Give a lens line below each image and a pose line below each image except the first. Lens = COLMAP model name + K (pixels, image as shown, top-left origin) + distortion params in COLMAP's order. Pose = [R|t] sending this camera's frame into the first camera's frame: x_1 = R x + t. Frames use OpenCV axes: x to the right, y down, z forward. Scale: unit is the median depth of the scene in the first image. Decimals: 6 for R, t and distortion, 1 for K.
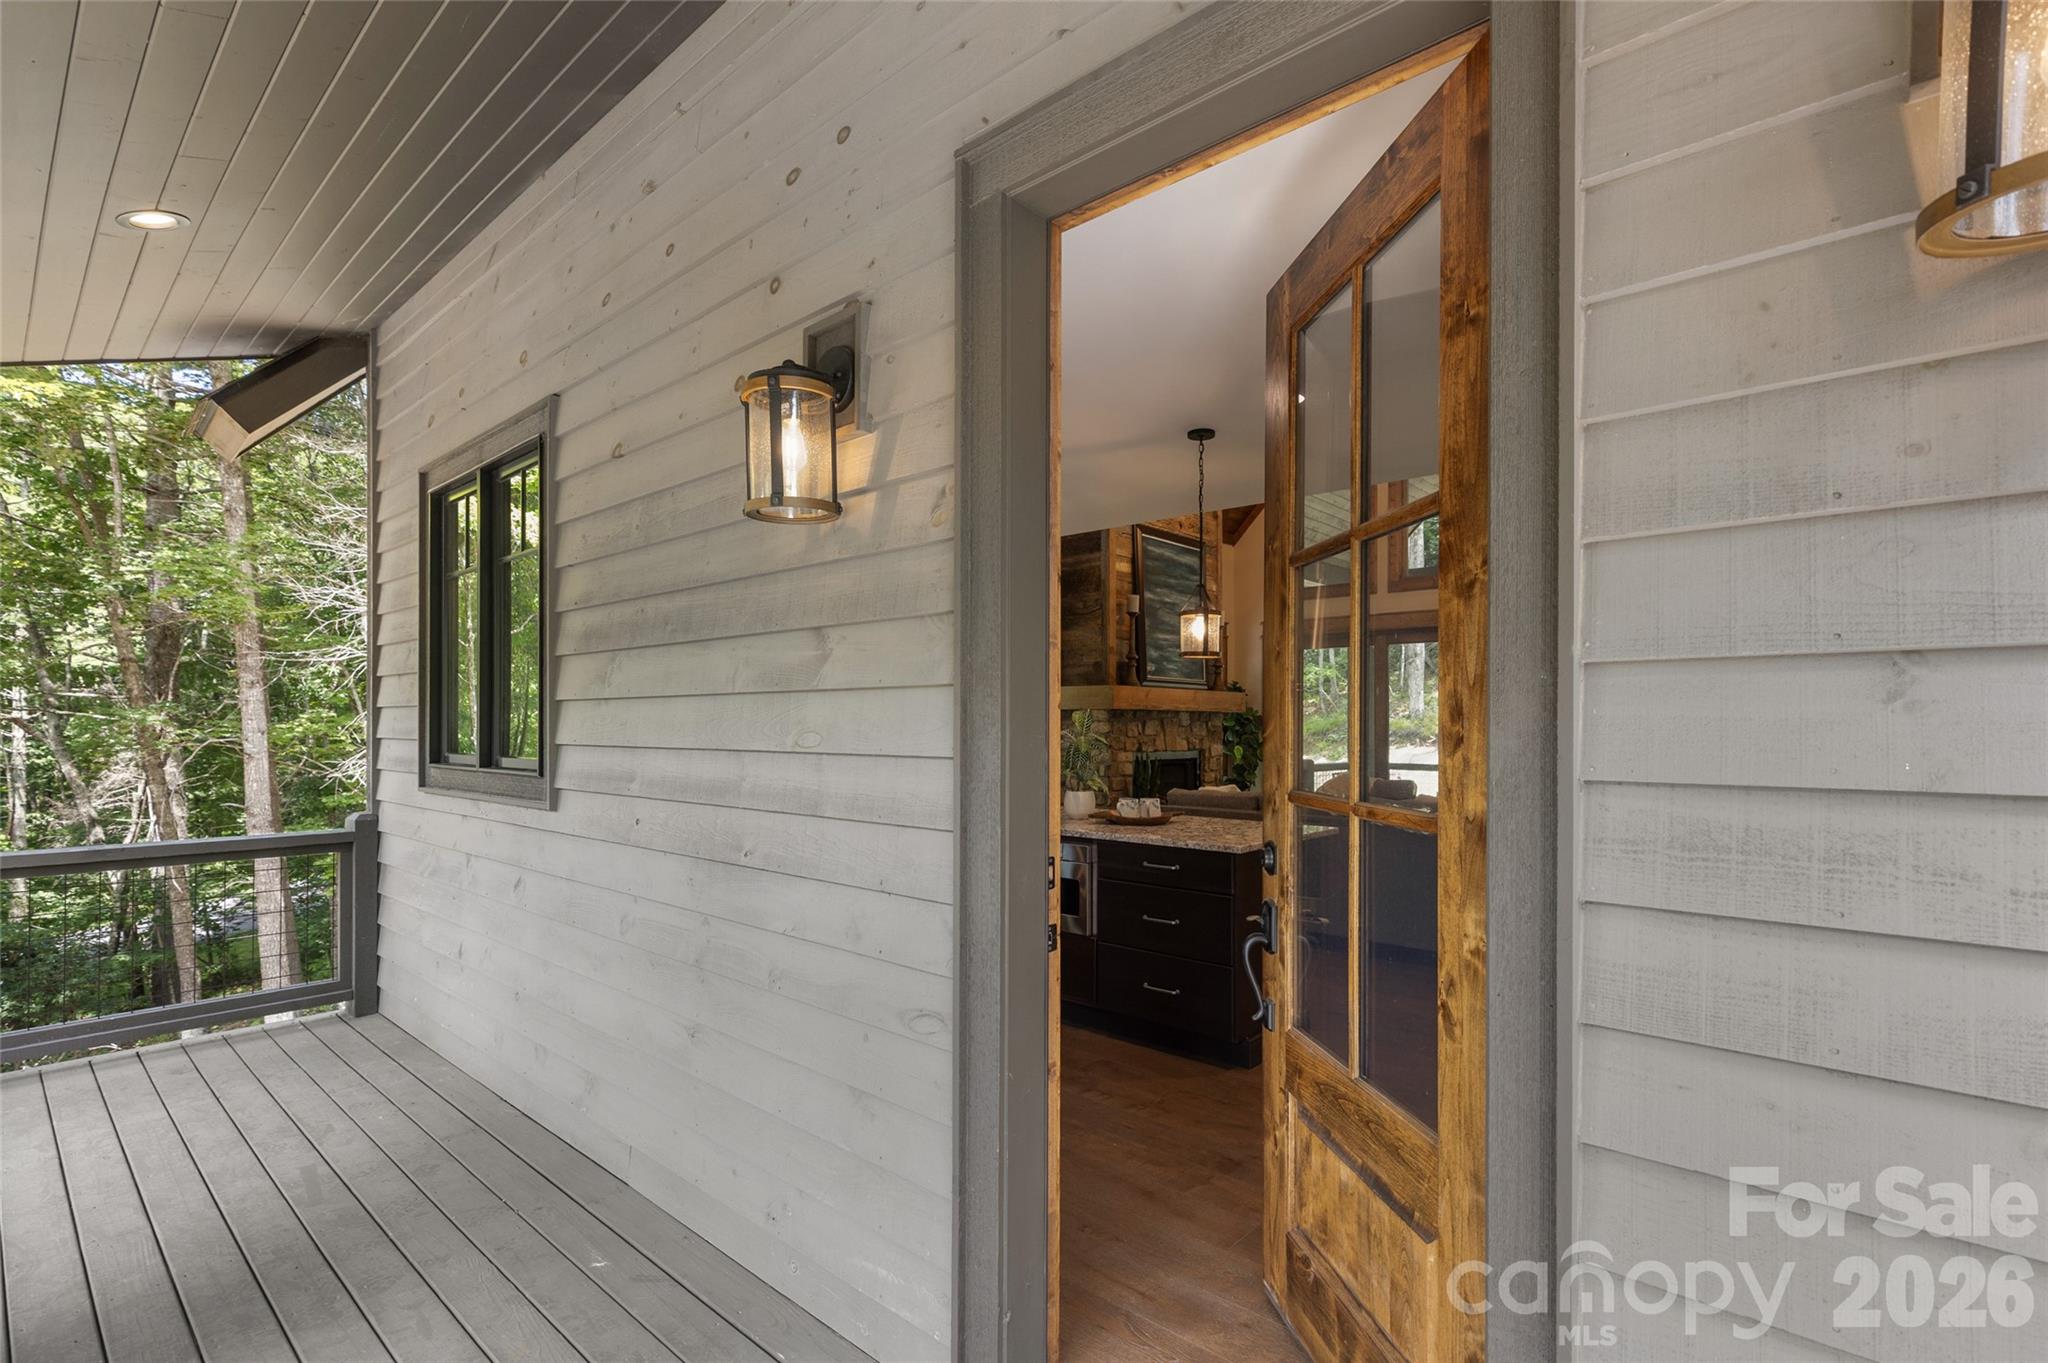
lens RADIAL K [[938.5, 0, 1031.5], [0, 938.5, 727.5], [0, 0, 1]] dist [0.006508, -0.000090]
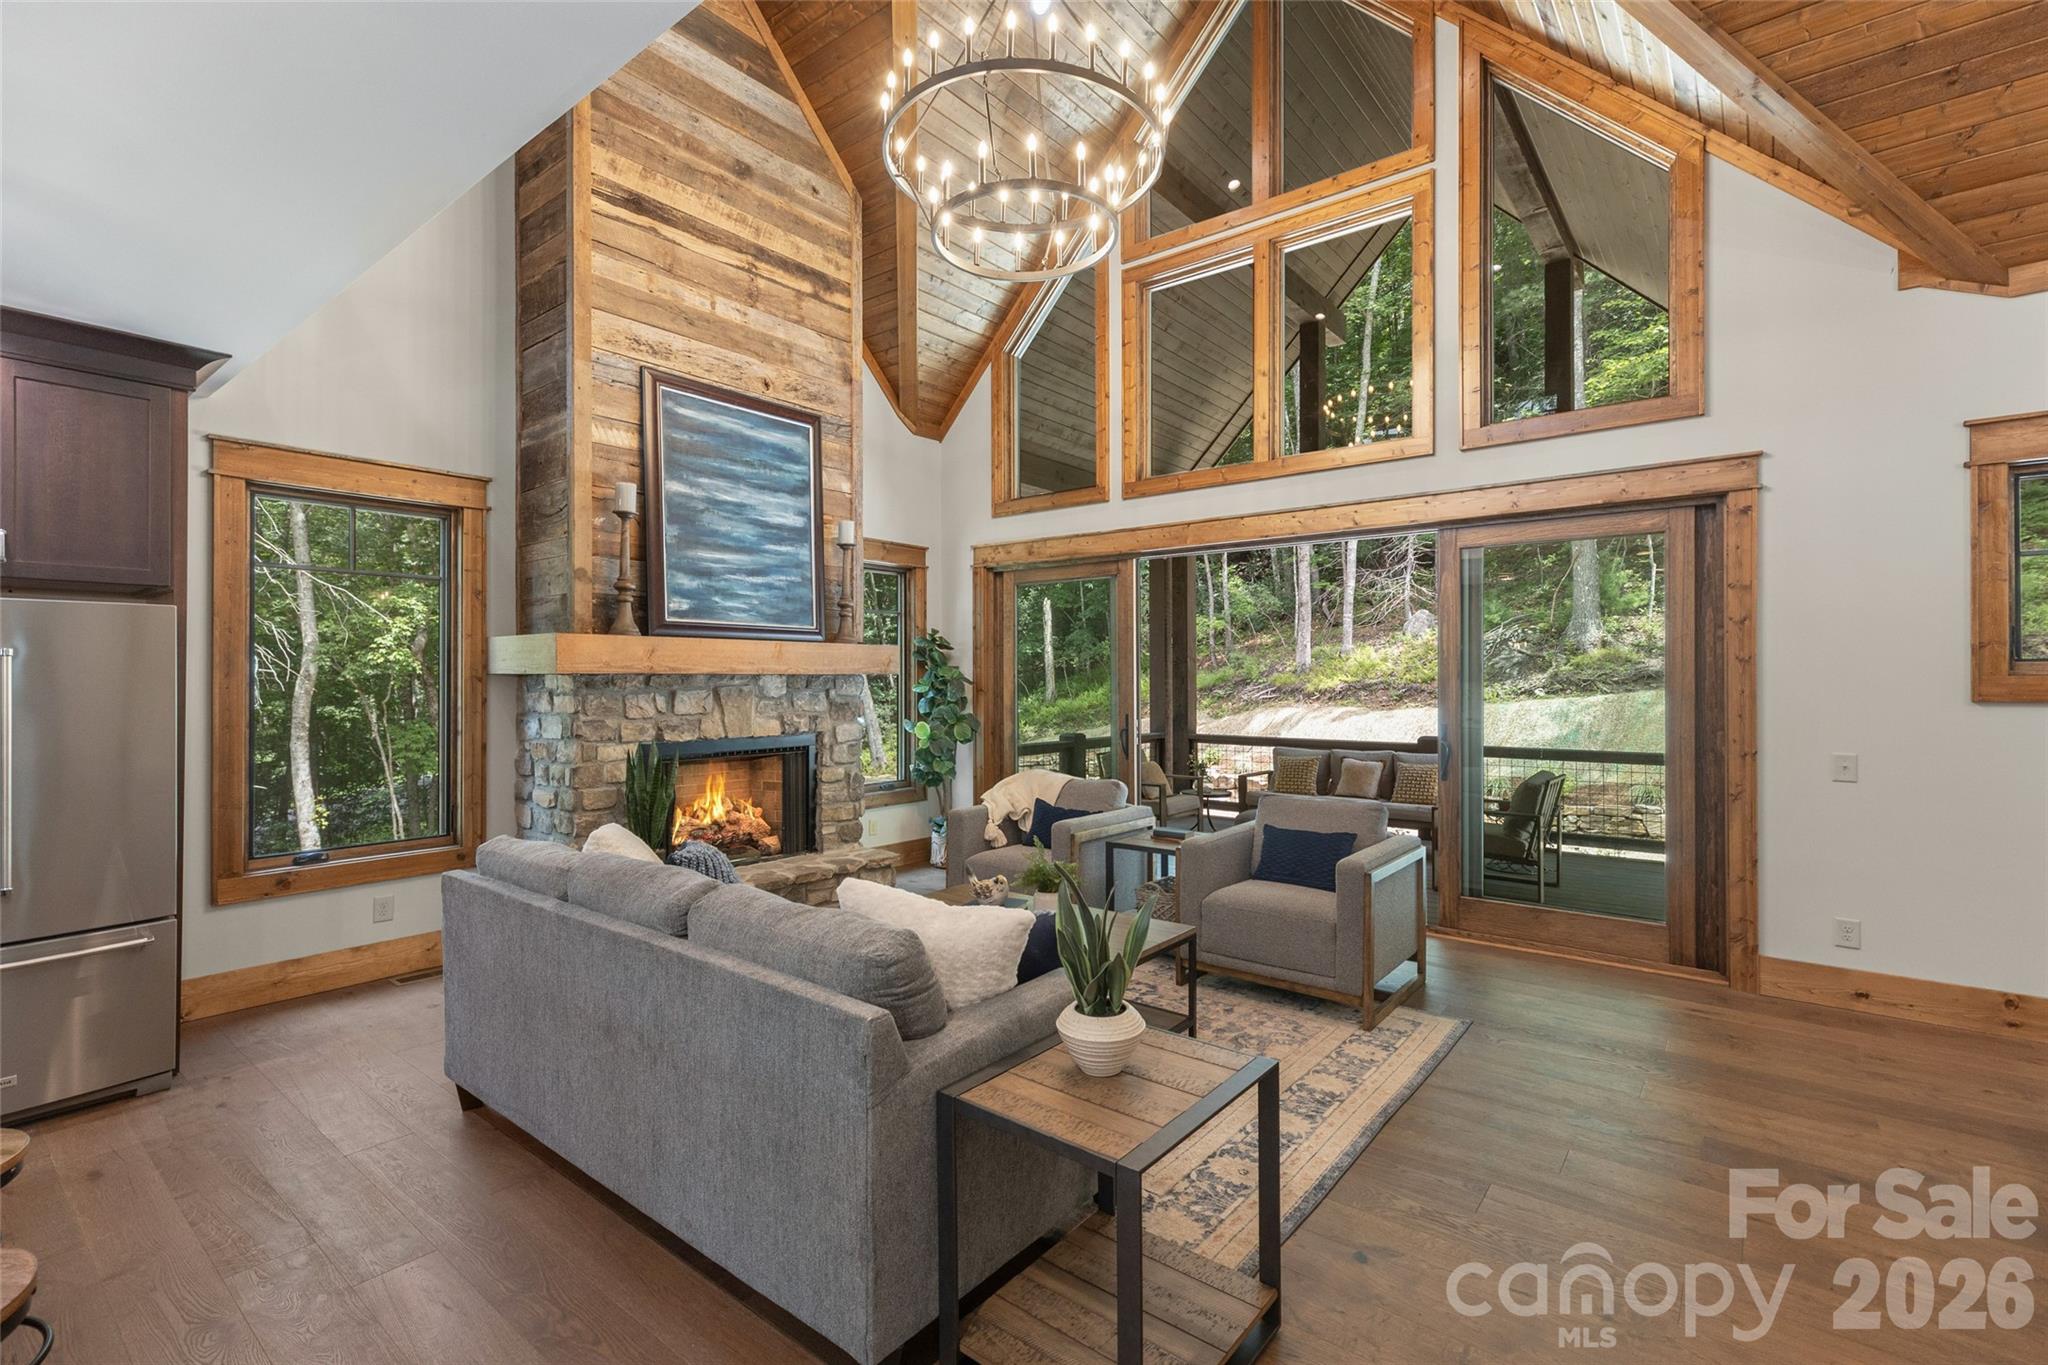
lens RADIAL K [[916.7, 0, 1028.6], [0, 916.7, 673.3], [0, 0, 1]] dist [0.008558, 0.000023]
pose [[0.998810, -0.002928, 0.048692, 0.627673], [0.003260, 0.999972, -0.006734, -0.027528], [-0.048671, 0.006885, 0.998791, 0.750002]]
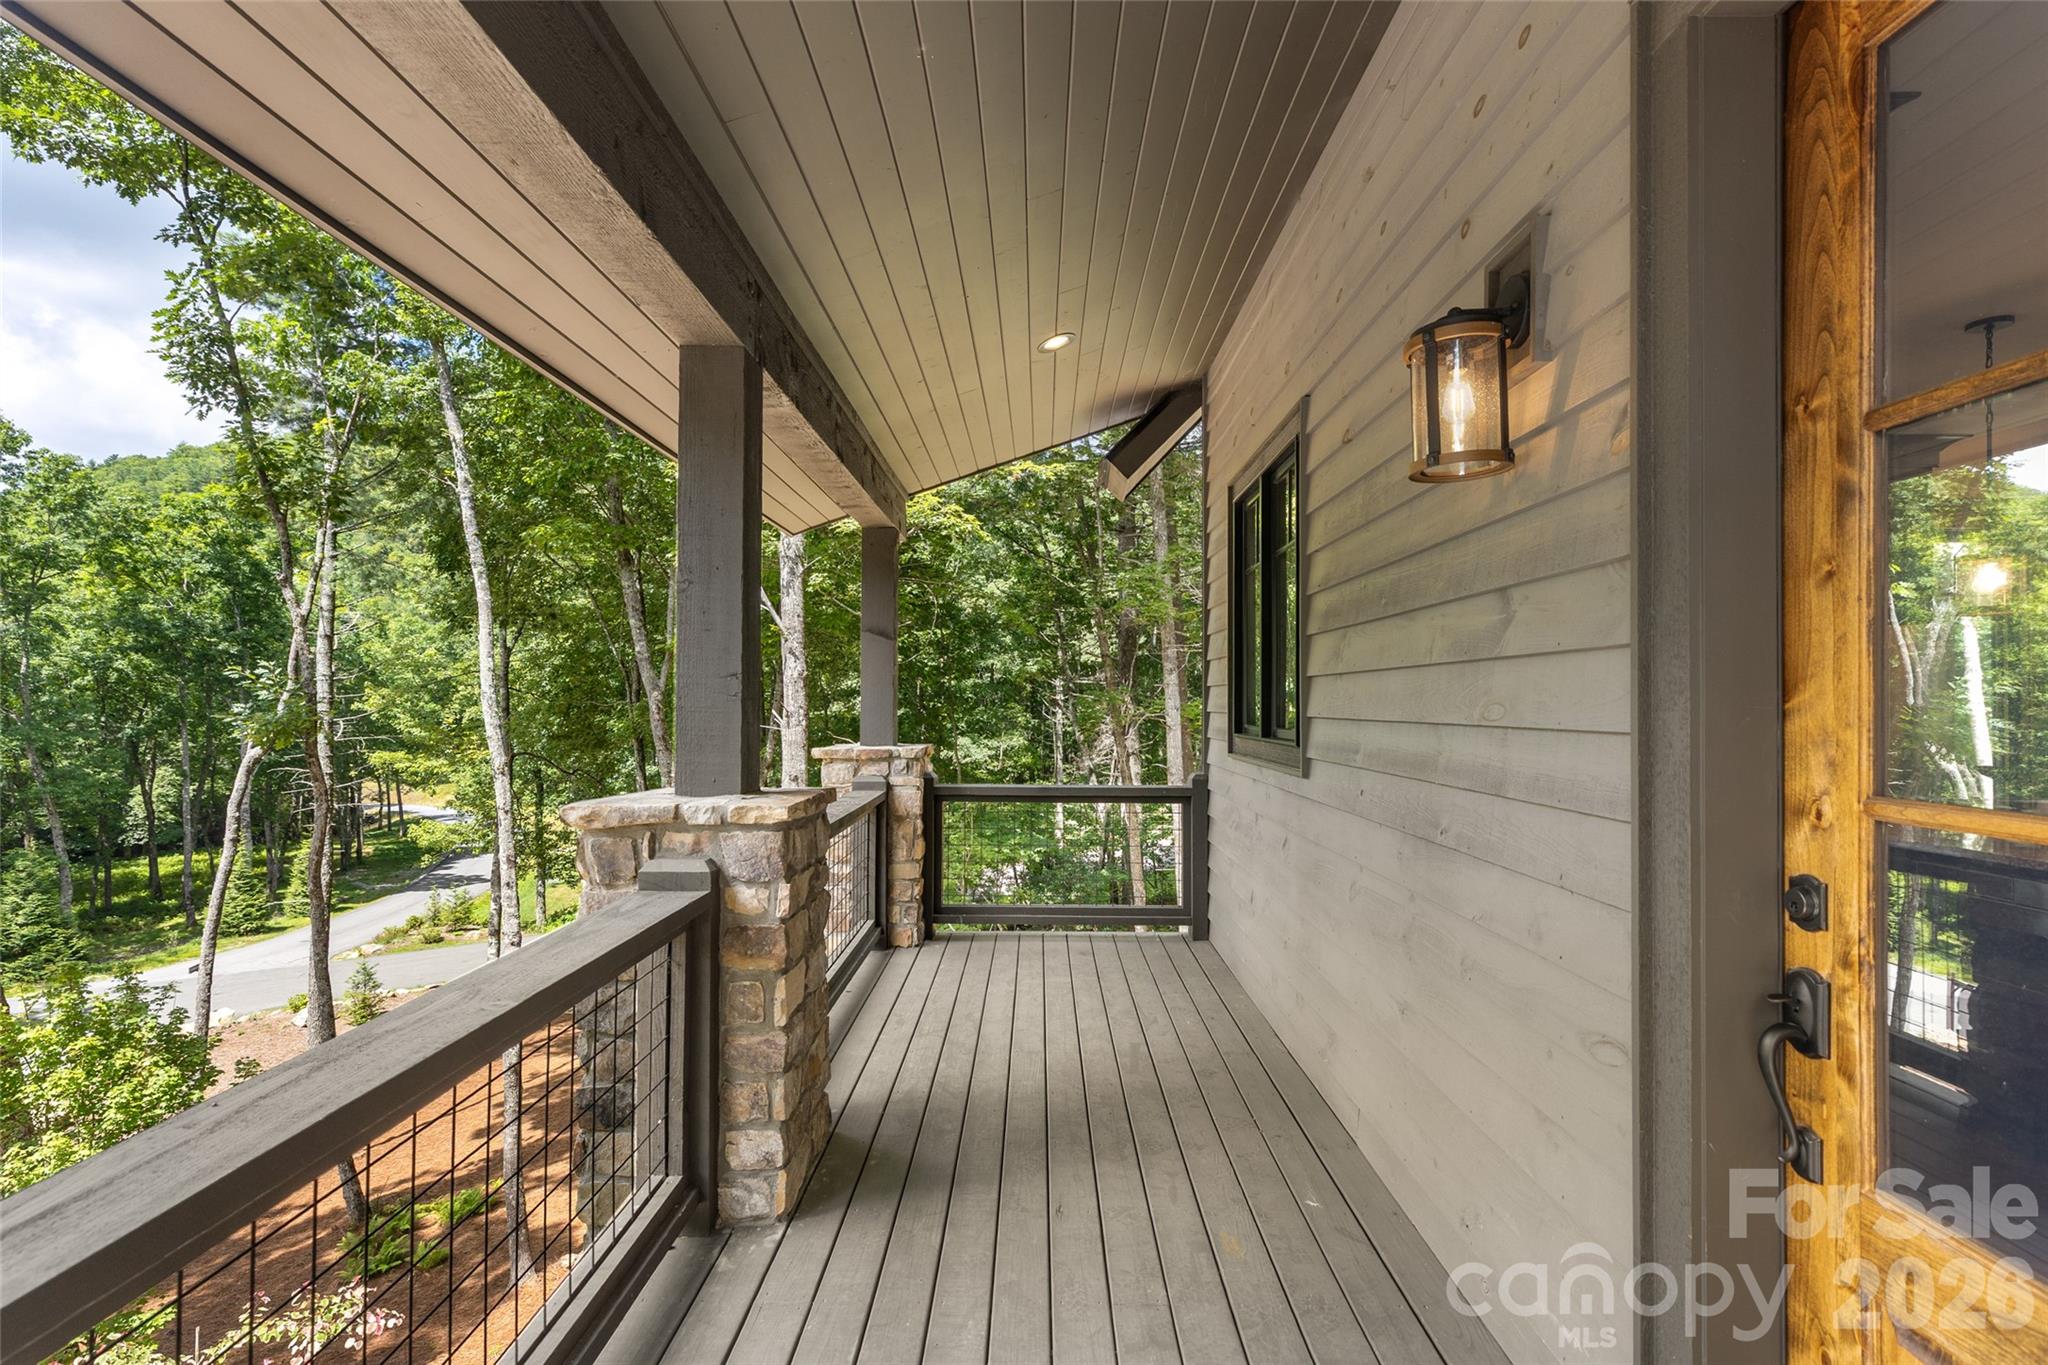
lens RADIAL K [[963.3, 0, 1023.5], [0, 963.3, 700.0], [0, 0, 1]] dist [0.004785, 0.000700]
pose [[0.648383, -0.000789, -0.761314, 0.098048], [-0.005671, 0.999967, -0.005866, 0.005009], [0.761293, 0.008121, 0.648357, 0.022972]]
